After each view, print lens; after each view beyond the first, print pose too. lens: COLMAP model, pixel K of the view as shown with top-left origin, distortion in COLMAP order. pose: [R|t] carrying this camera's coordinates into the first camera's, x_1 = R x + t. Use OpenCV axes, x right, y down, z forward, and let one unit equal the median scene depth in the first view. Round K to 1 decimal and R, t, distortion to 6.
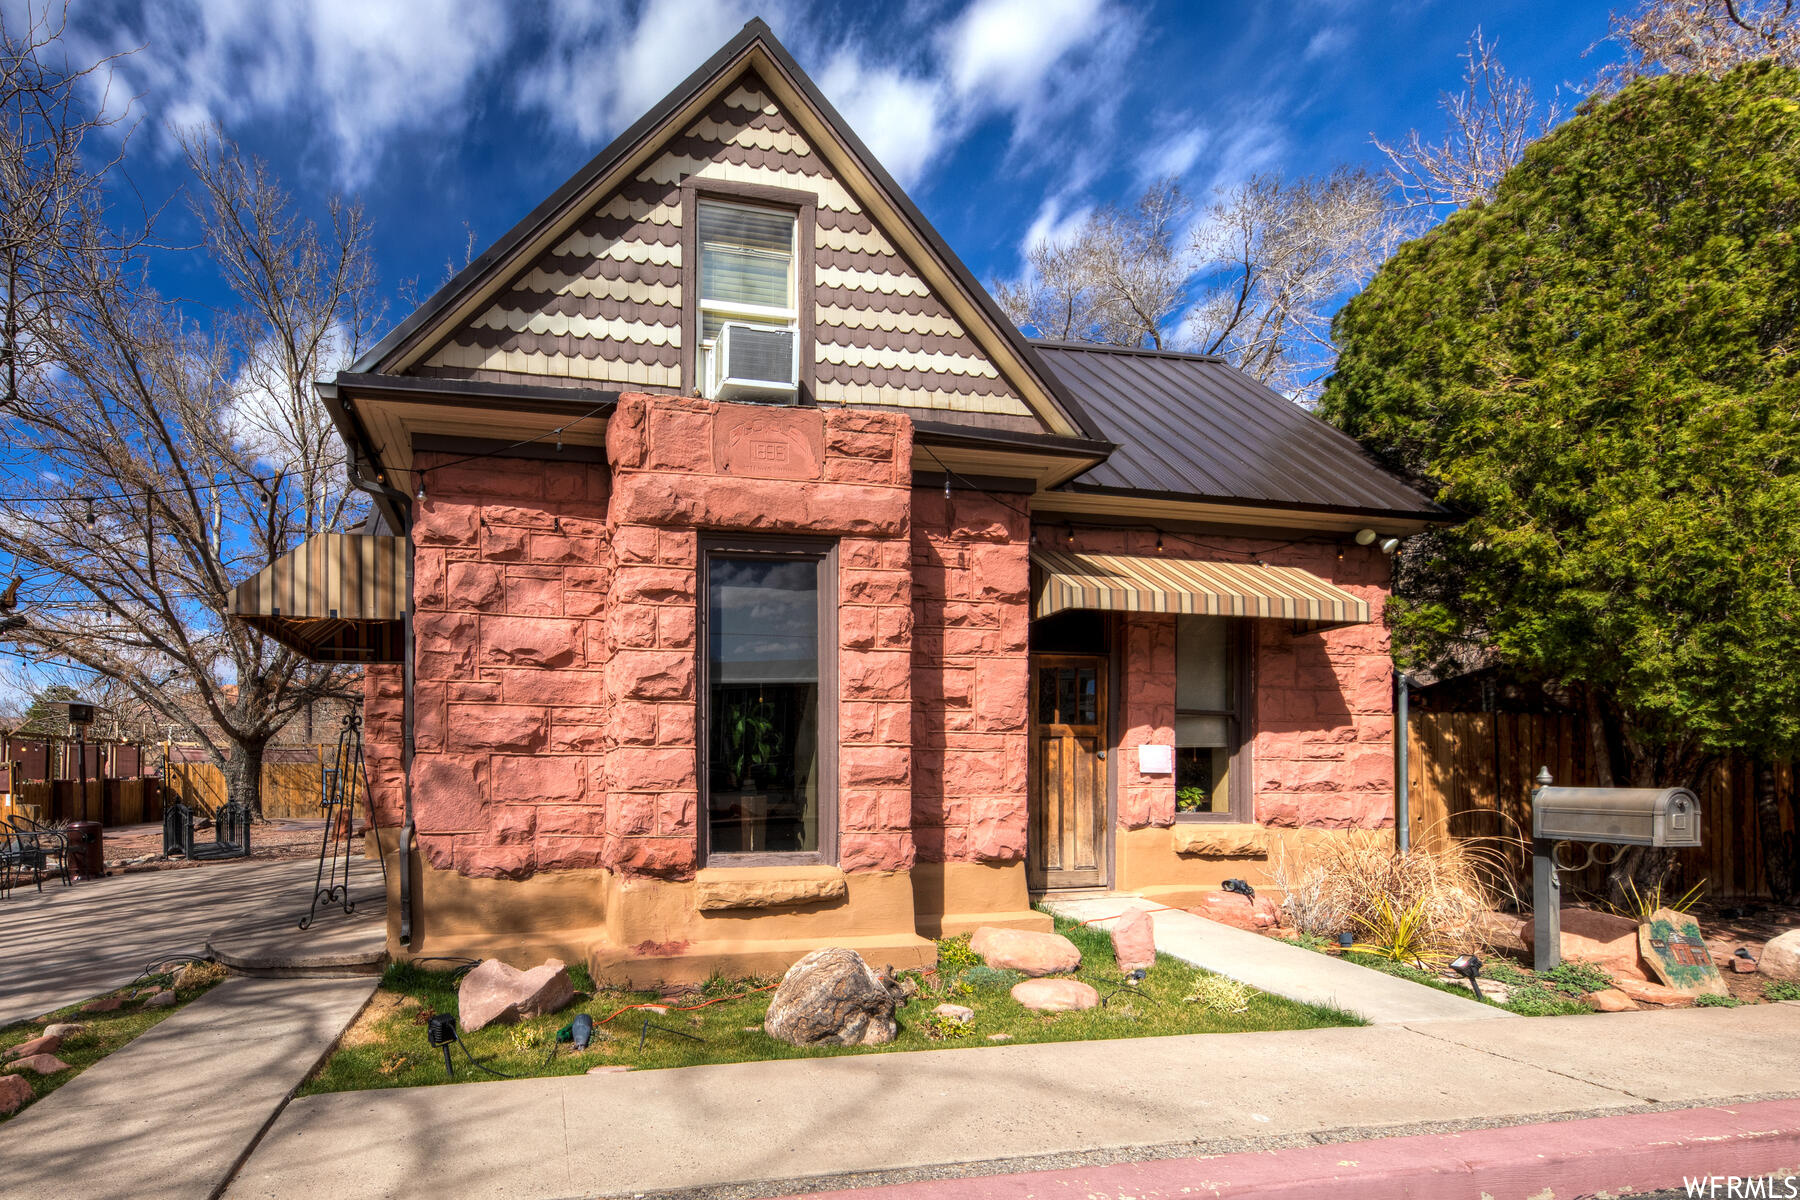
lens RADIAL K [[790.0, 0, 712.0], [0, 790.0, 768.5], [0, 0, 1]] dist [0.010658, -0.001329]
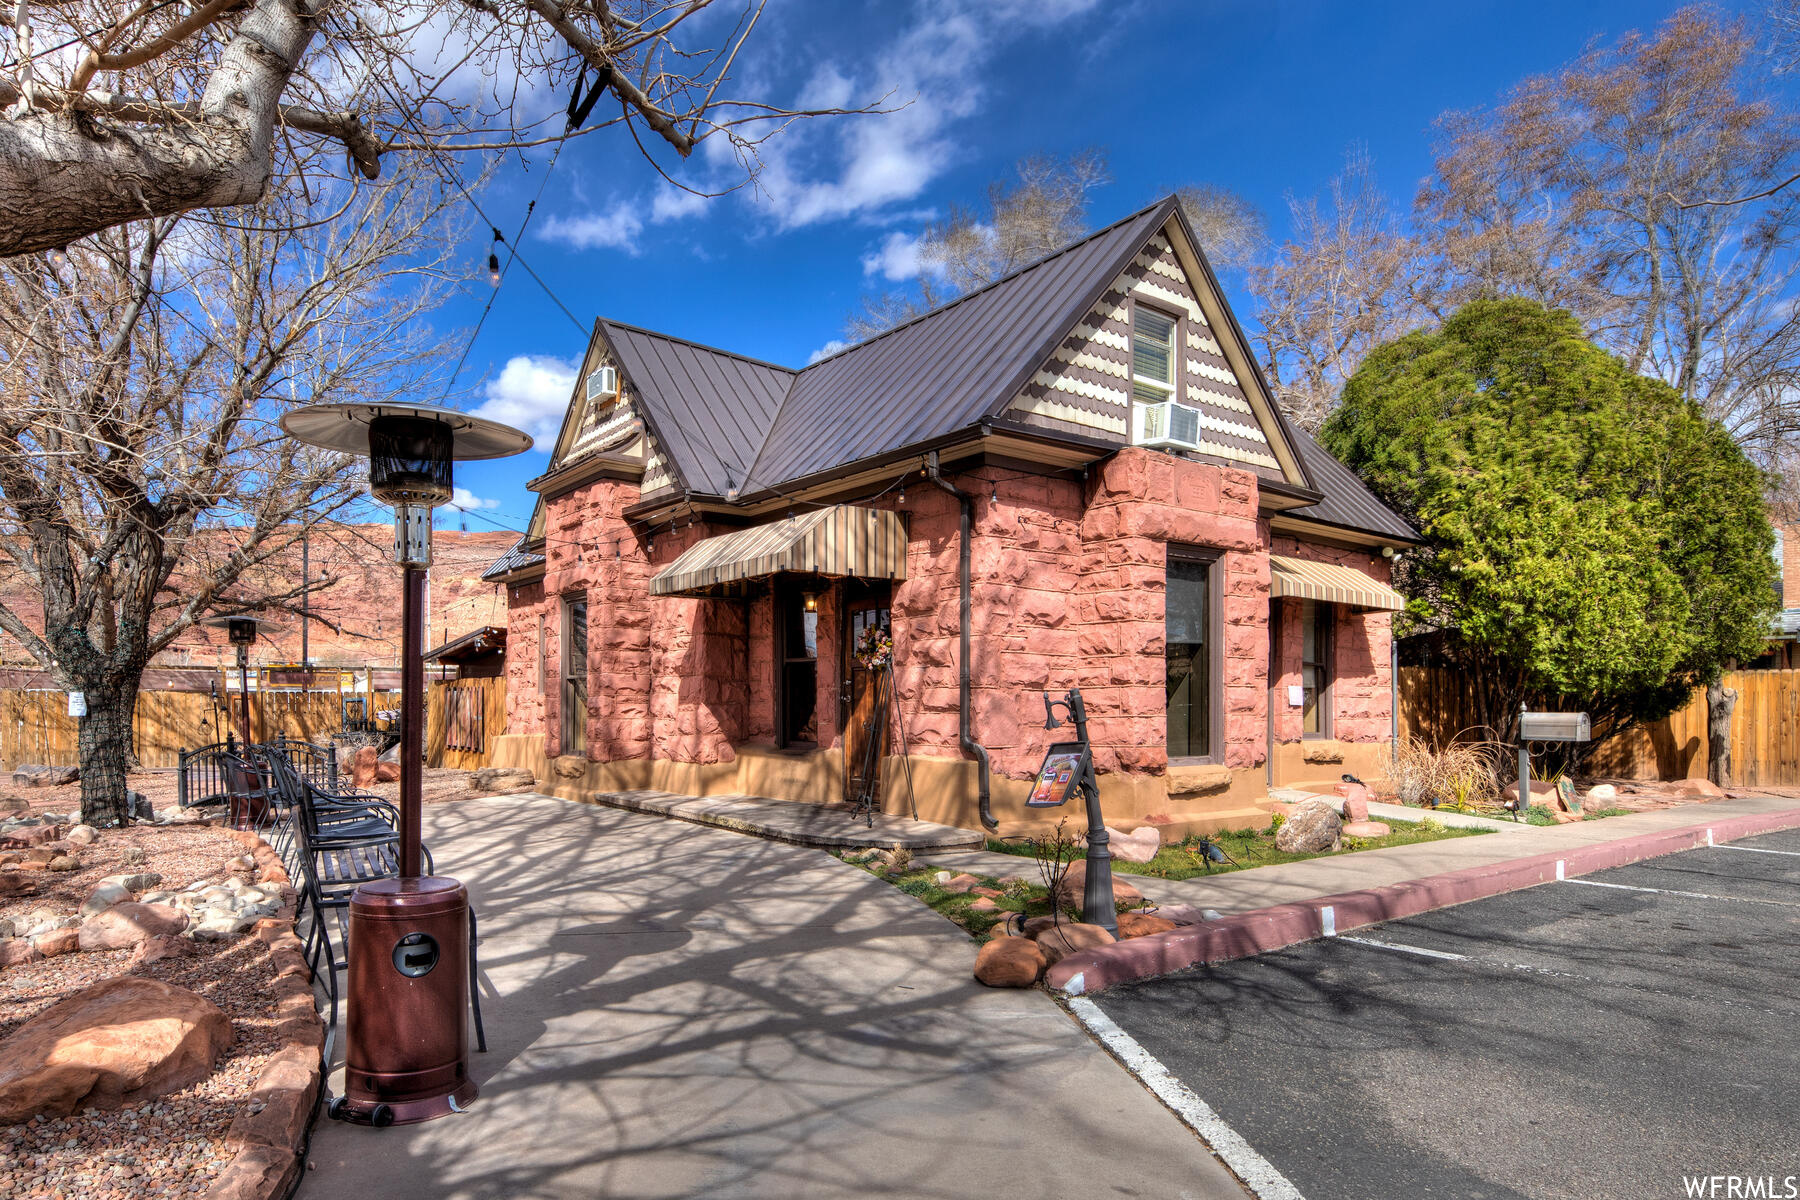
lens RADIAL K [[1050.2, 0, 812.3], [0, 1050.2, 700.7], [0, 0, 1]] dist [0.017684, 0.000125]
pose [[0.906148, 0.004815, 0.422933, -1.319470], [-0.004139, 0.999988, -0.002517, 0.006932], [-0.422941, 0.000530, 0.906157, -0.474313]]
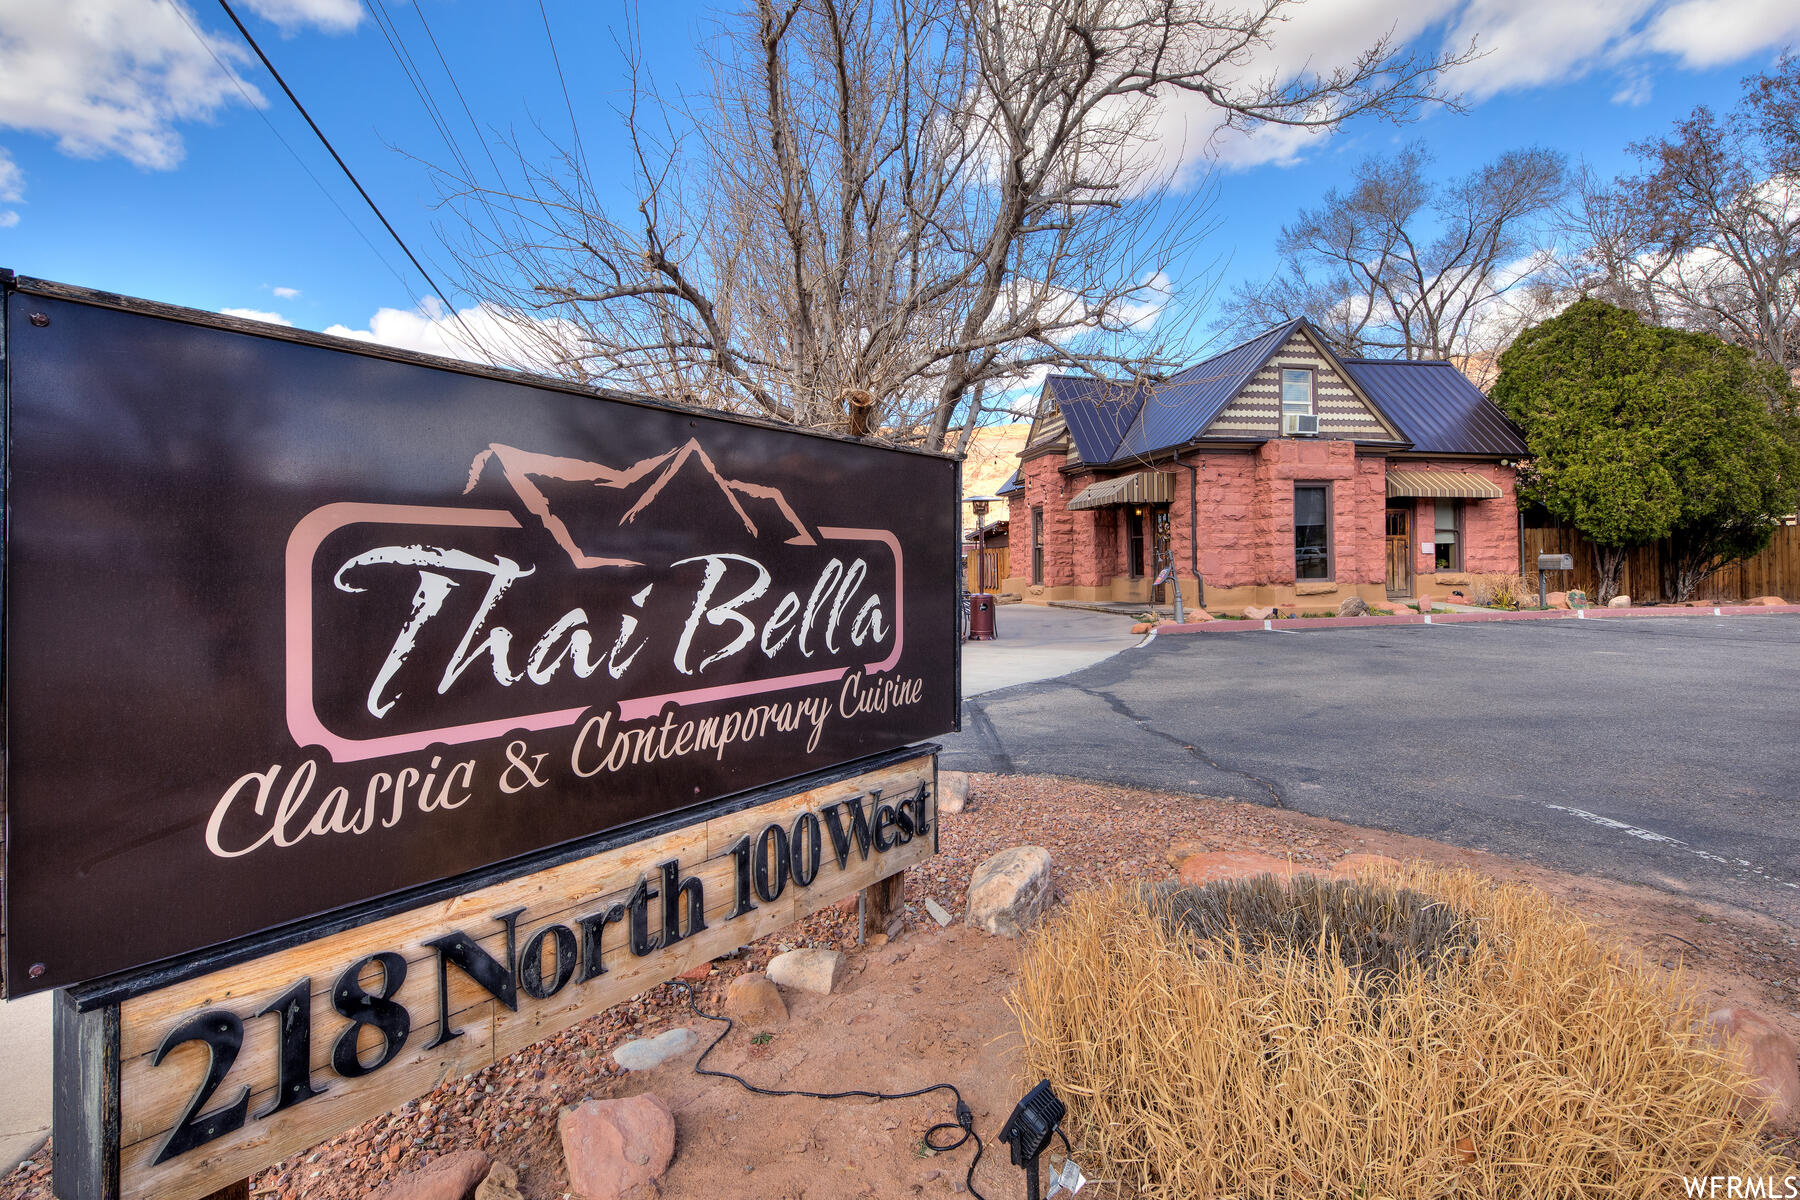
lens RADIAL K [[951.2, 0, 904.5], [0, 951.2, 556.4], [0, 0, 1]] dist [0.001564, 0.000444]
pose [[0.999325, -0.012394, 0.034593, -1.596992], [0.012797, 0.999853, -0.011435, 0.036838], [-0.034447, 0.011870, 0.999336, -2.603058]]
